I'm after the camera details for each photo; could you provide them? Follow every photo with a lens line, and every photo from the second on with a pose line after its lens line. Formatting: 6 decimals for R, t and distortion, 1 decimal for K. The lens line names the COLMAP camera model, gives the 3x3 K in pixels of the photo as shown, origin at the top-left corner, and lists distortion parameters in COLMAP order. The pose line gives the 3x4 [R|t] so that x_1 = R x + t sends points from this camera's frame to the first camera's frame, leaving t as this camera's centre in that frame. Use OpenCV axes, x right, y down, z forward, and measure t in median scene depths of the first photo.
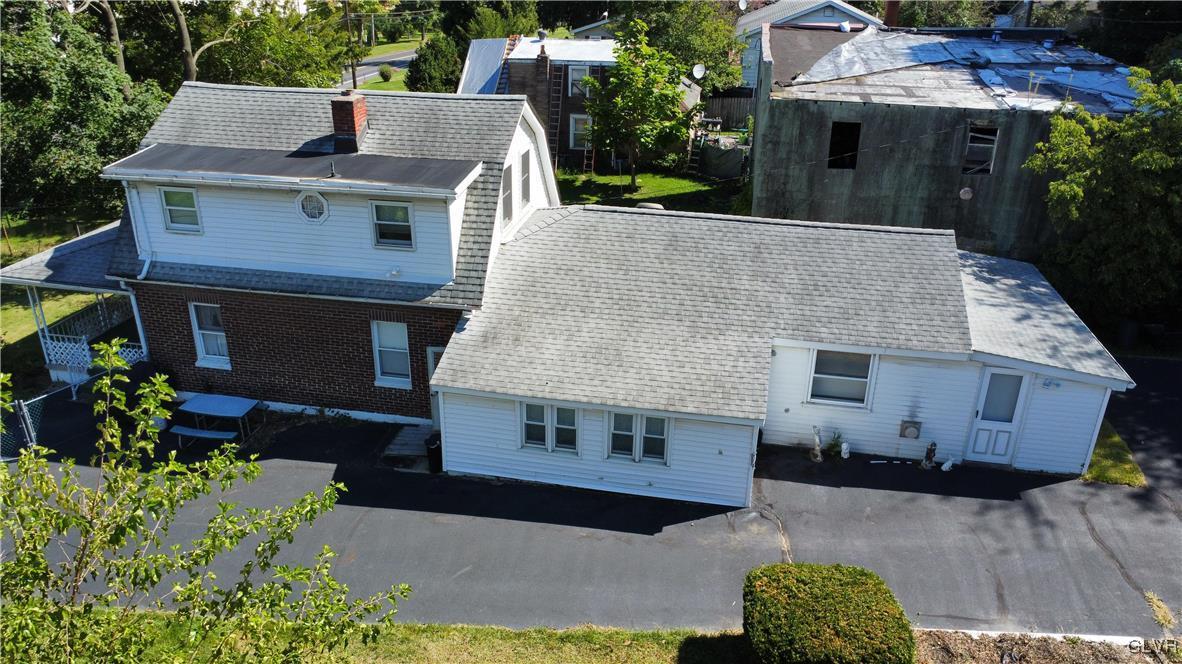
lens RADIAL K [[854.6, 0, 595.2], [0, 854.6, 325.4], [0, 0, 1]] dist [-0.022123, -0.013144]
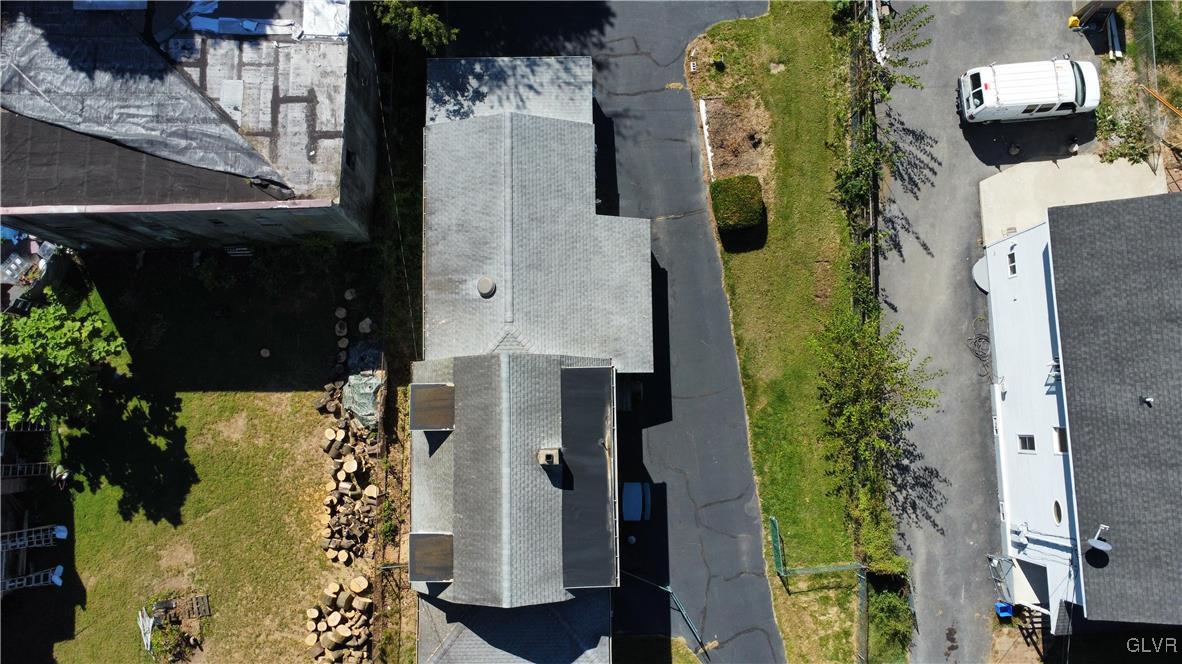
lens RADIAL K [[854.6, 0, 595.2], [0, 854.6, 325.4], [0, 0, 1]] dist [-0.022123, -0.013144]
pose [[-0.199297, -0.976483, 0.082228, -0.201439], [0.367791, 0.003241, 0.929903, -1.741876], [-0.908301, 0.215569, 0.358496, 0.298925]]
